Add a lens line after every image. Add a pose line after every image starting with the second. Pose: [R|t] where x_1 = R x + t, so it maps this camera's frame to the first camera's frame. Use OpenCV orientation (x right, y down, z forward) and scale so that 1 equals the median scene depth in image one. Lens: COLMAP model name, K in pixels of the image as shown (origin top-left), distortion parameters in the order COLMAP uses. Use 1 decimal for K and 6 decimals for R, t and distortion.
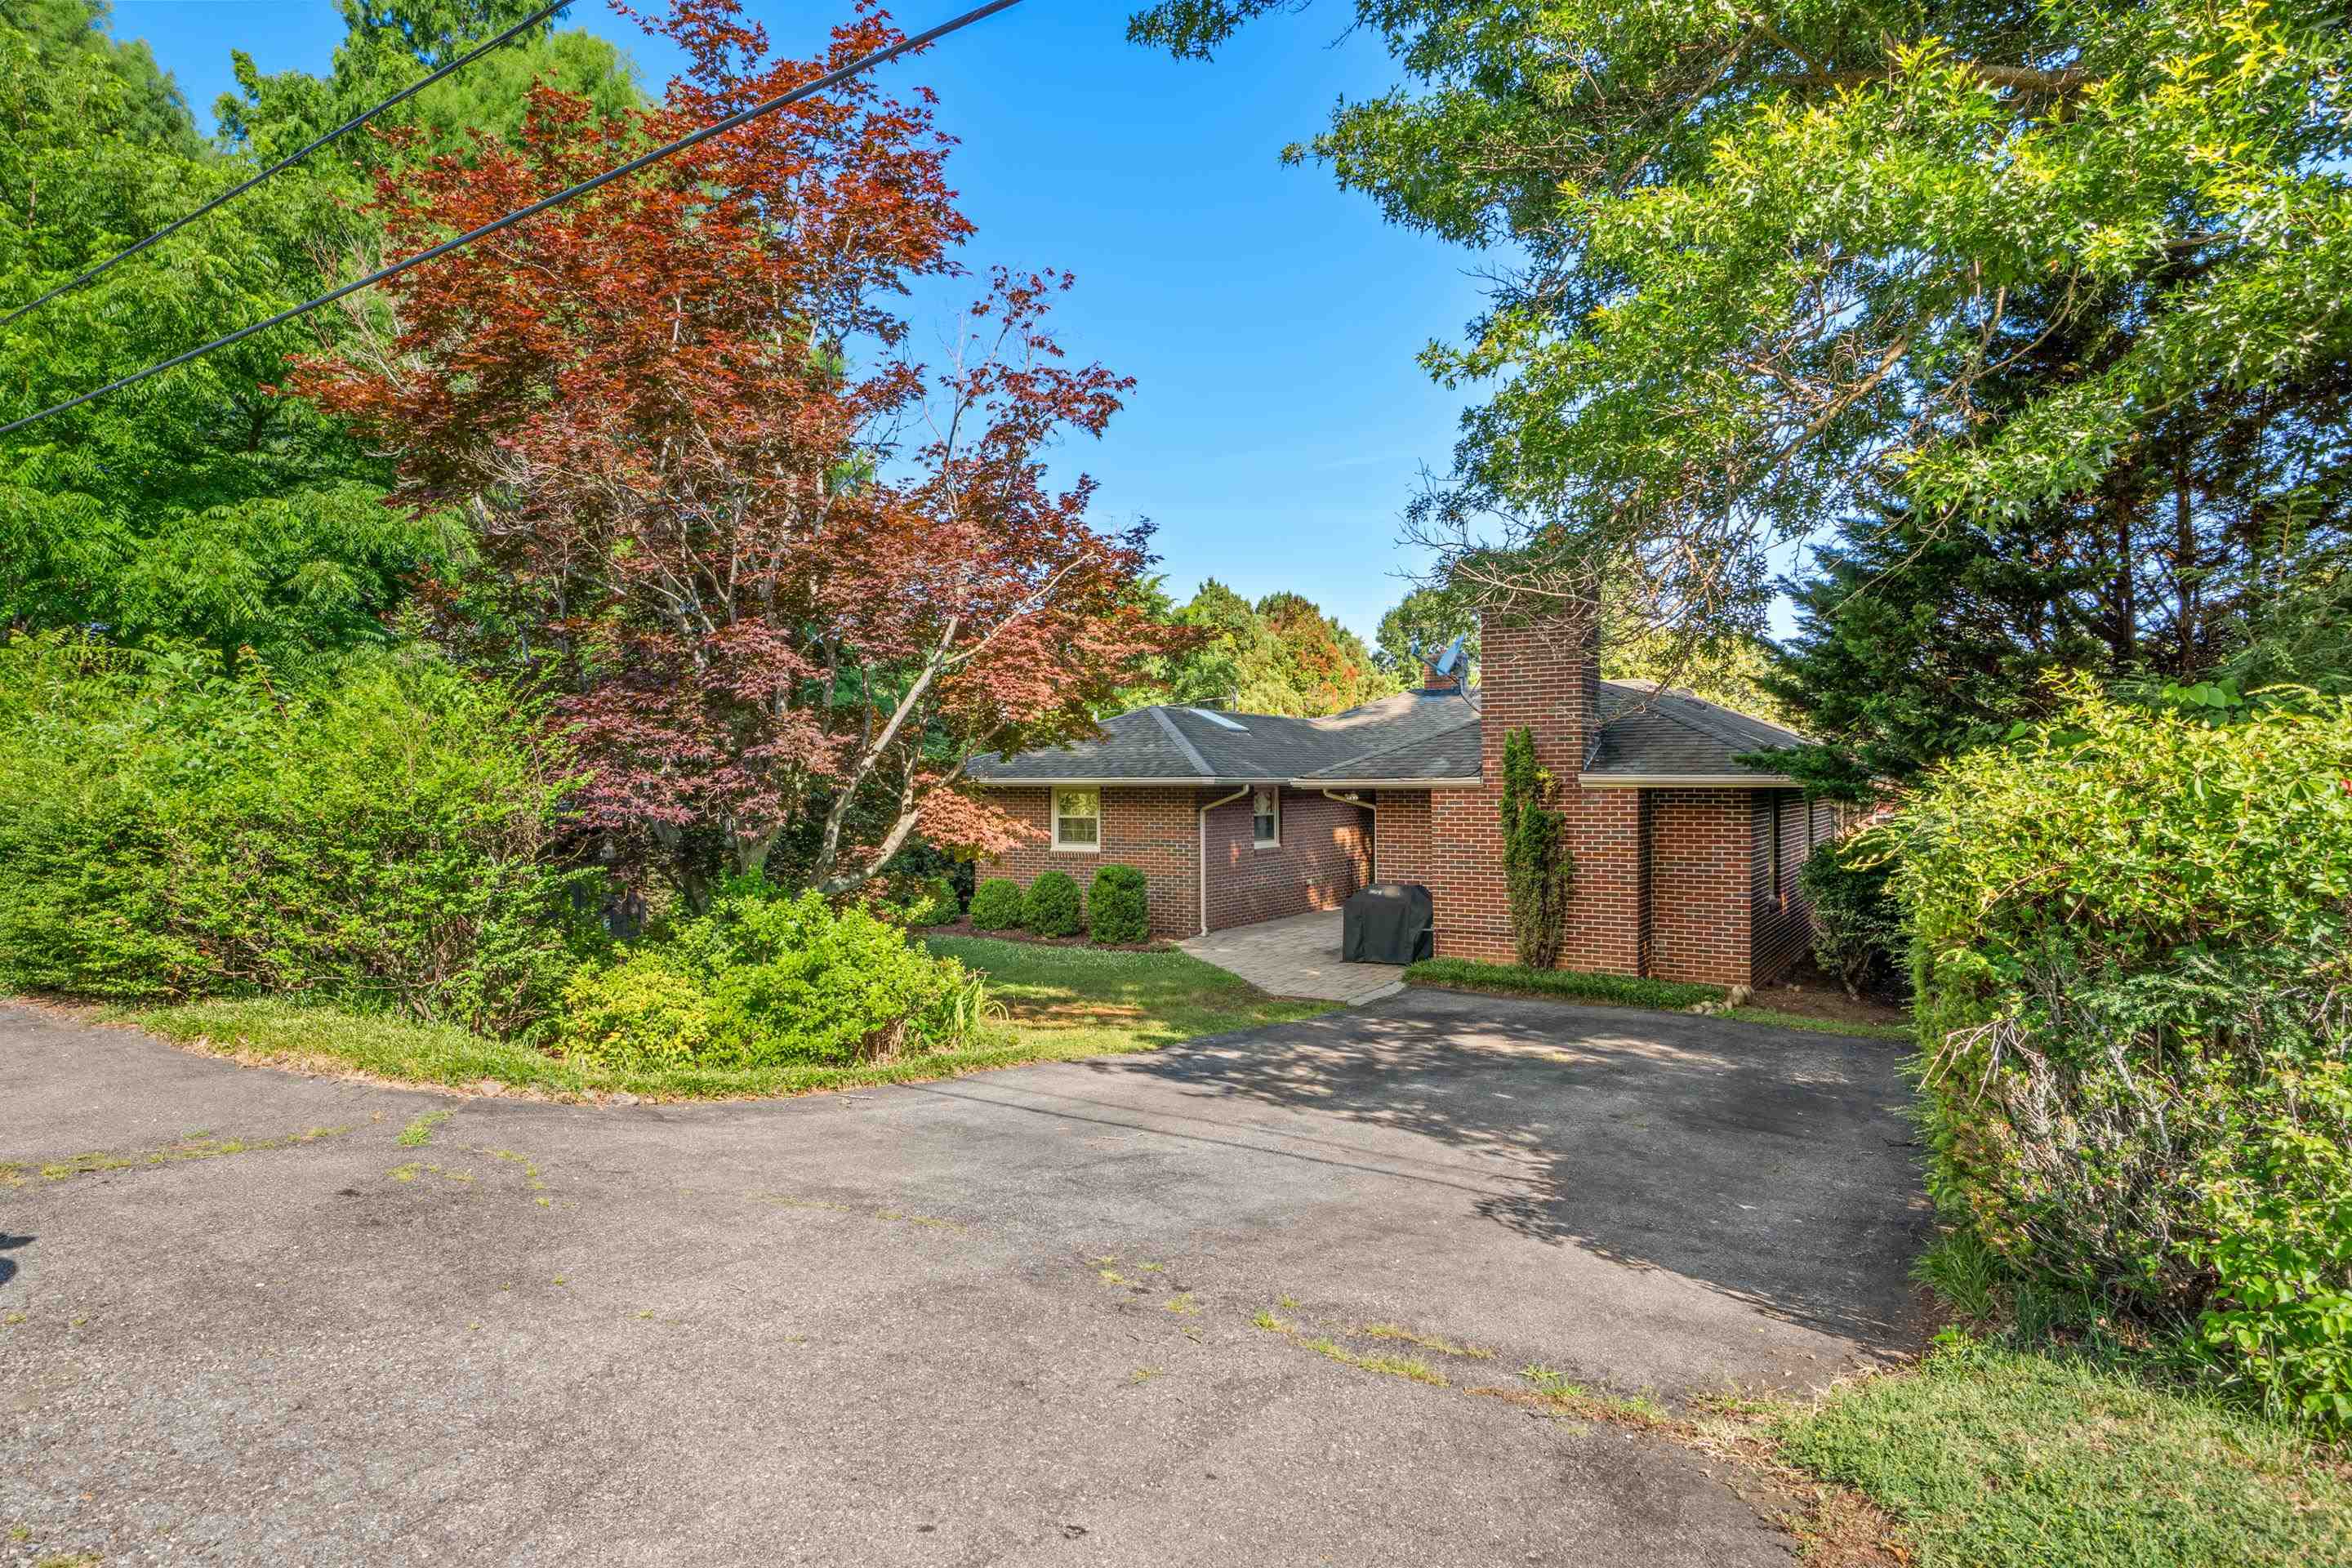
lens RADIAL K [[1302.3, 0, 1176.0], [0, 1302.3, 784.0], [0, 0, 1]] dist [0.000881, -0.000179]
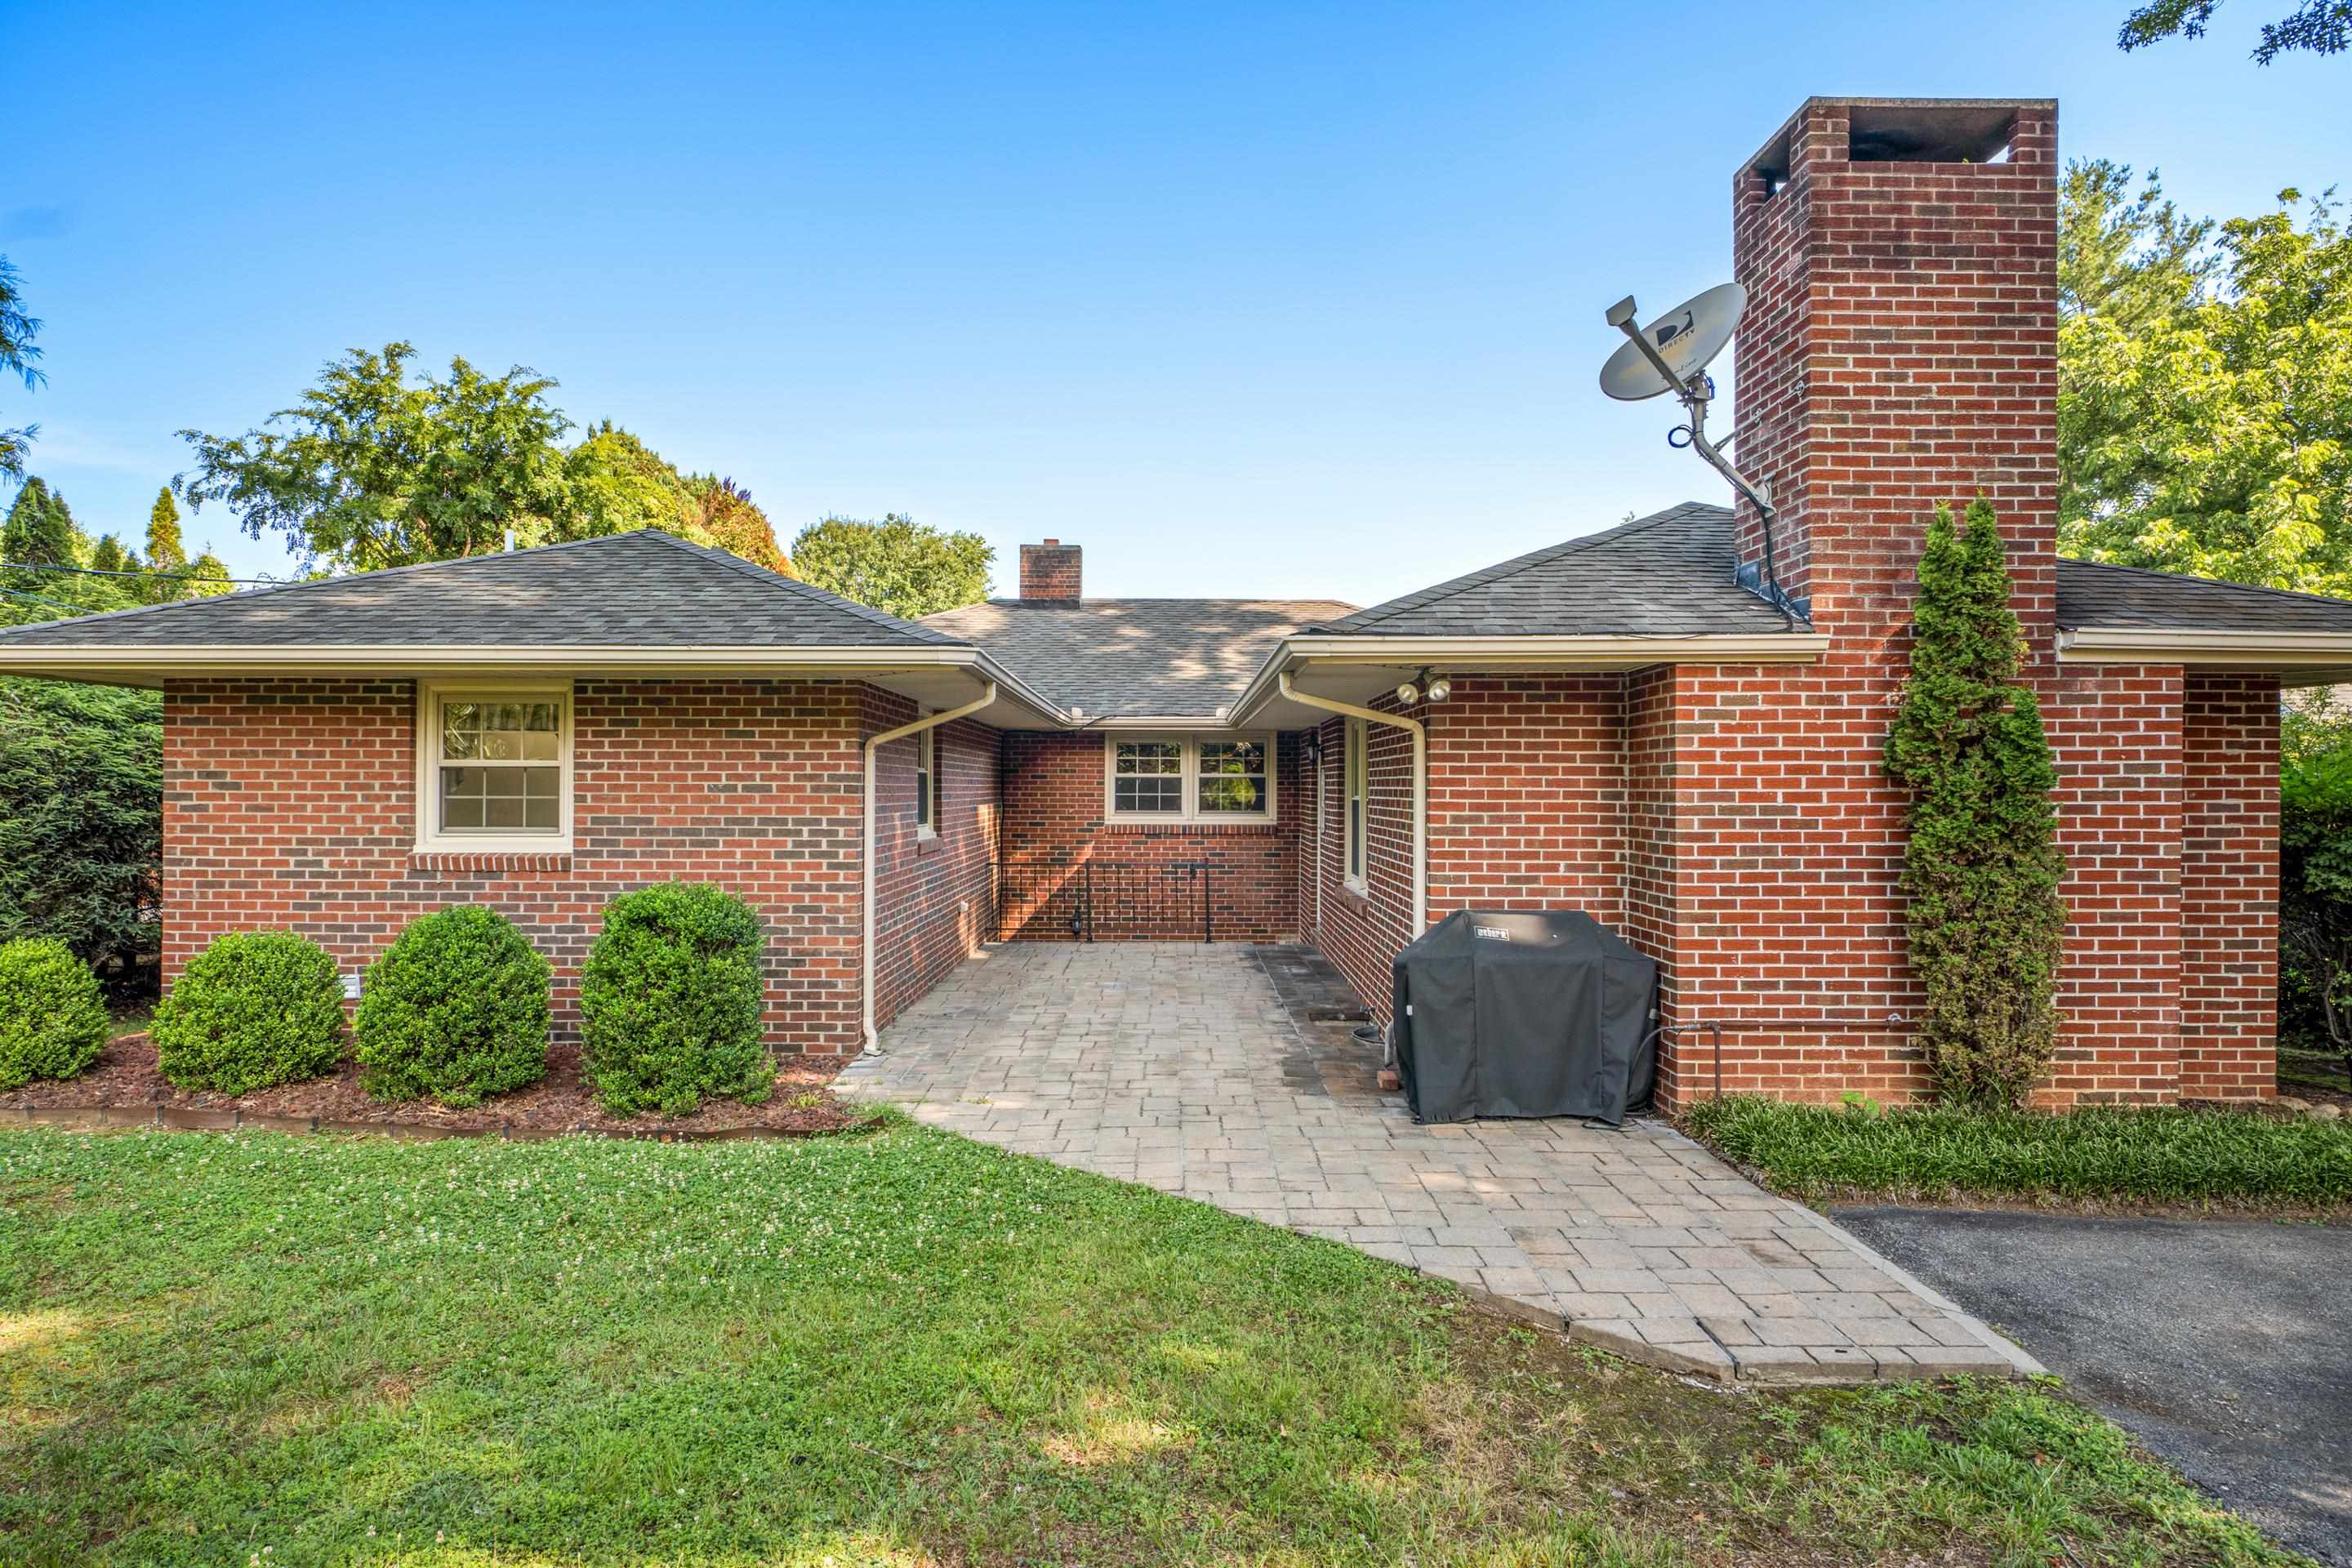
lens RADIAL K [[1302.3, 0, 1176.0], [0, 1302.3, 784.0], [0, 0, 1]] dist [0.000881, -0.000179]
pose [[0.857987, 0.008965, 0.513594, -0.105043], [-0.005987, 0.999954, -0.007452, 0.034360], [-0.513637, 0.003319, 0.858001, 0.588599]]
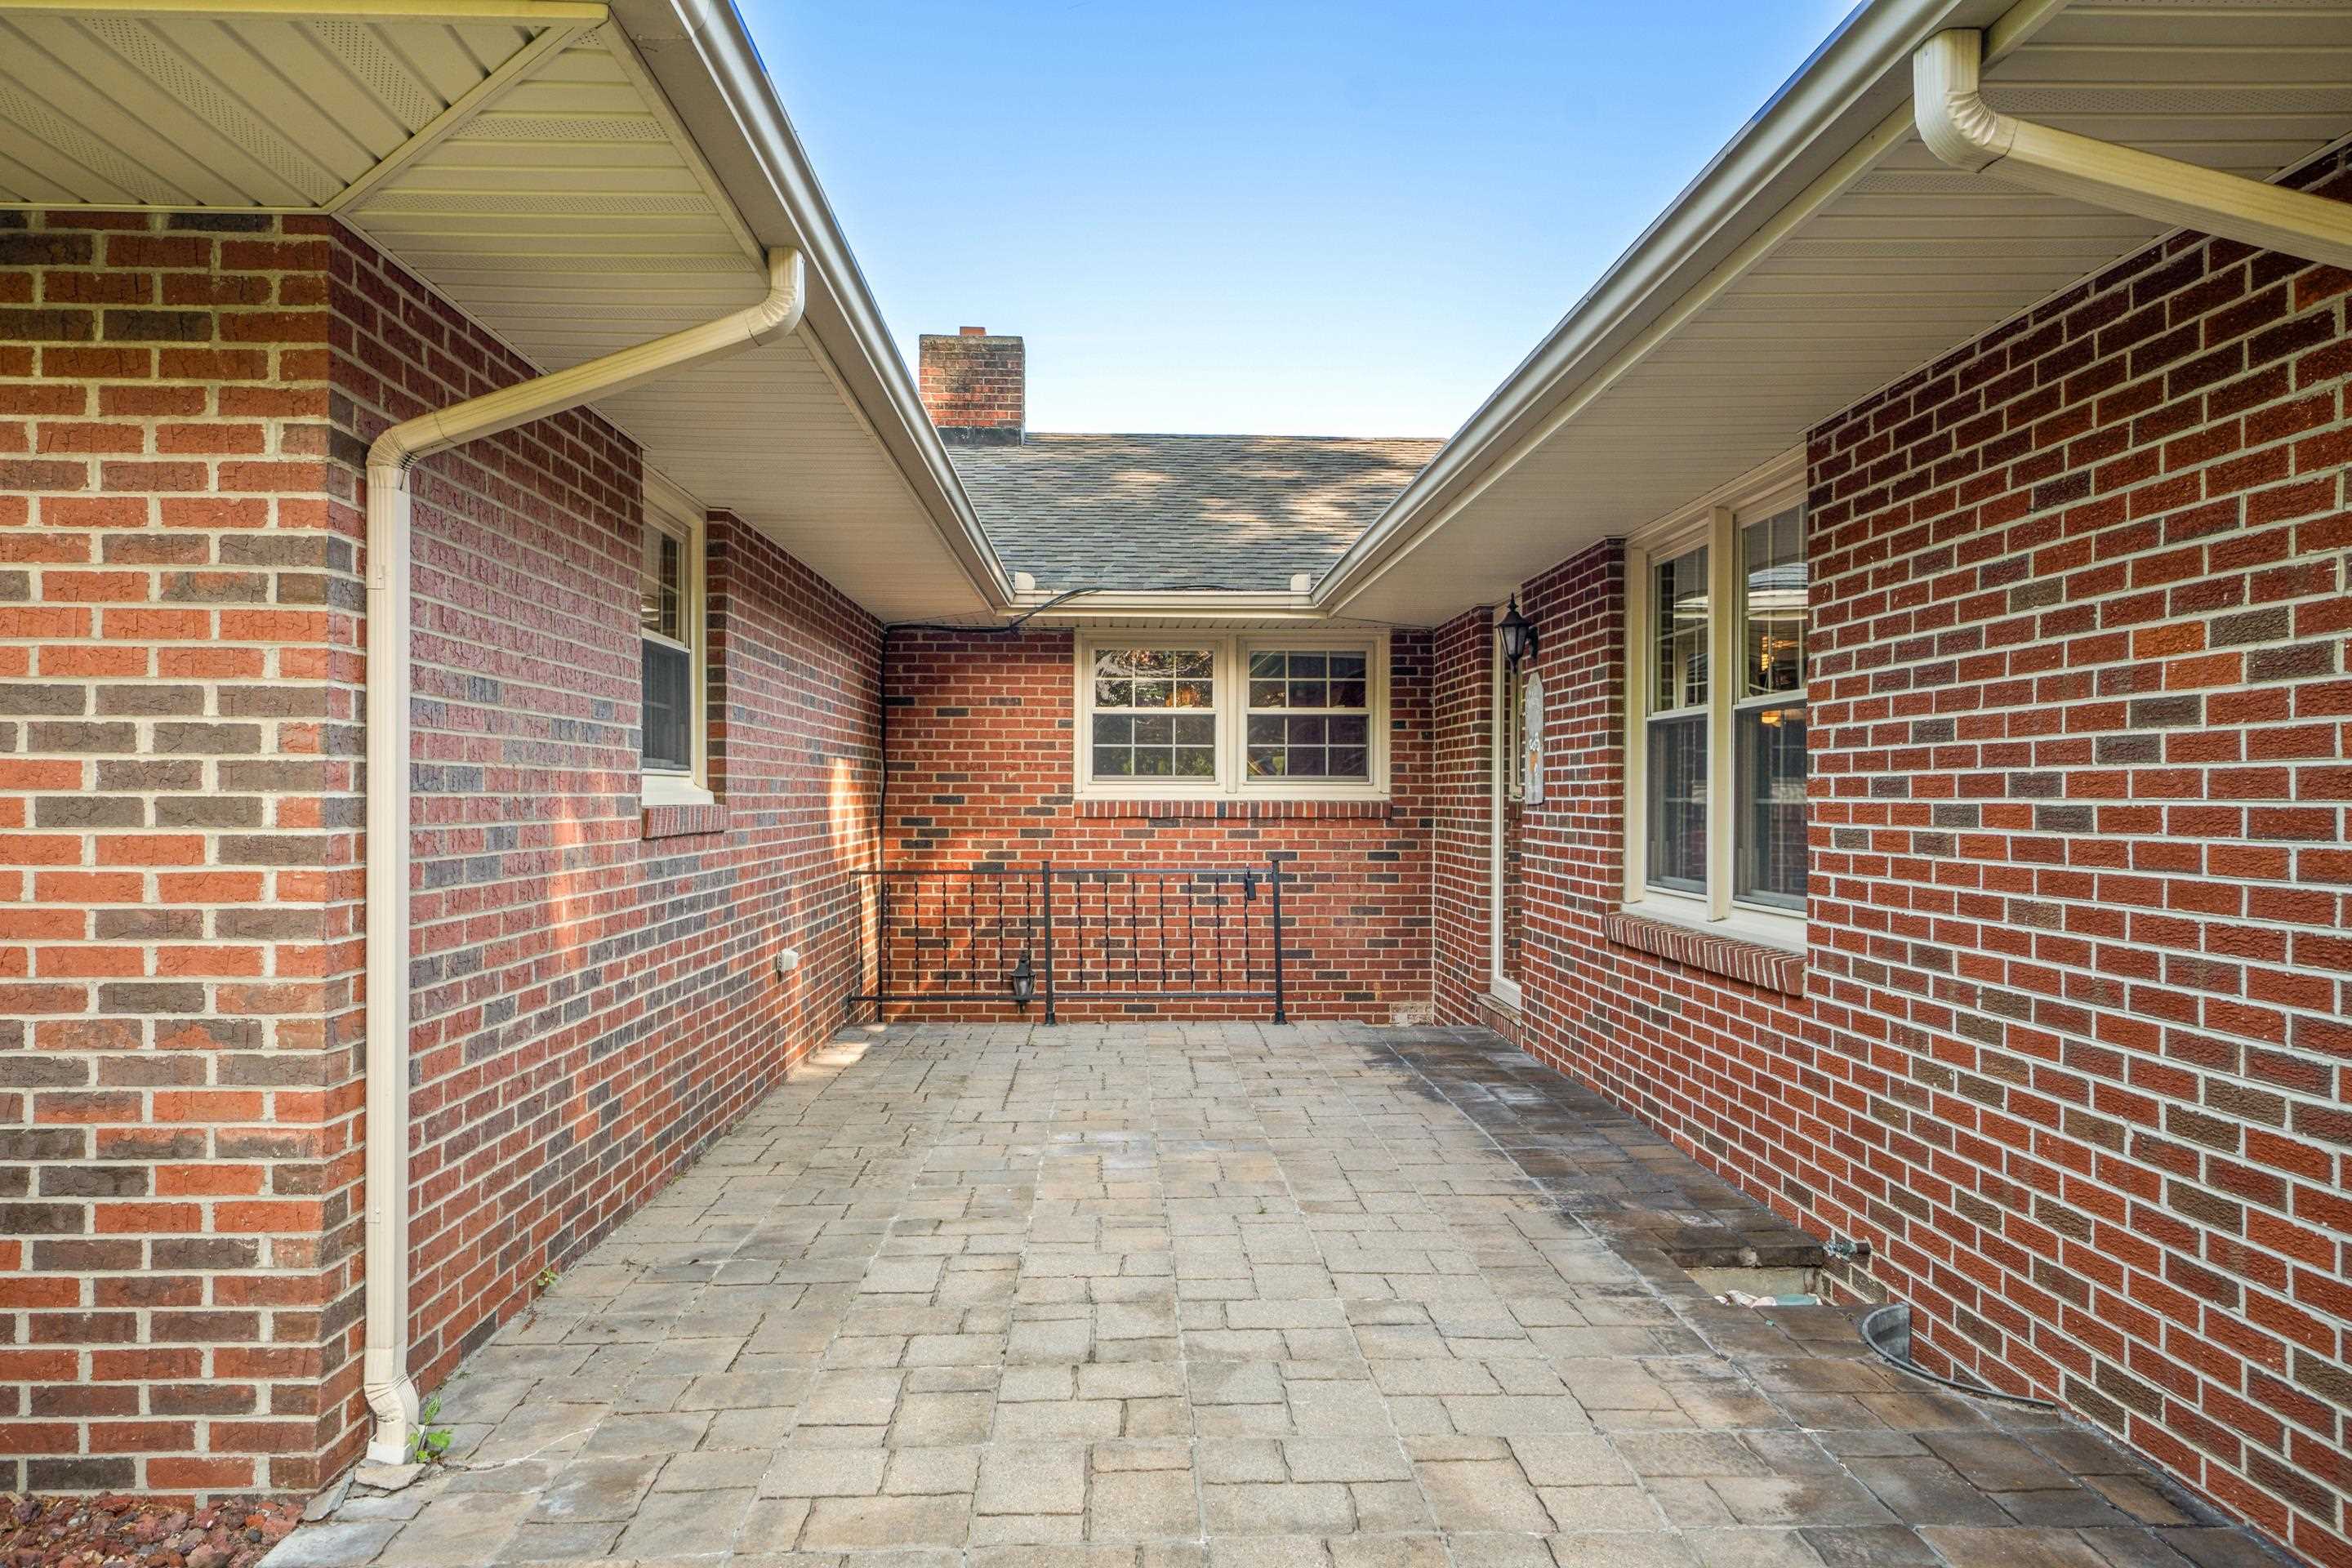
lens RADIAL K [[1631.3, 0, 1176.0], [0, 1631.3, 784.0], [0, 0, 1]] dist [0.001406, 0.000064]
pose [[0.842515, 0.008503, 0.538605, -0.000143], [-0.004500, 0.999952, -0.008749, 0.051791], [-0.538654, 0.004947, 0.842513, 0.811825]]
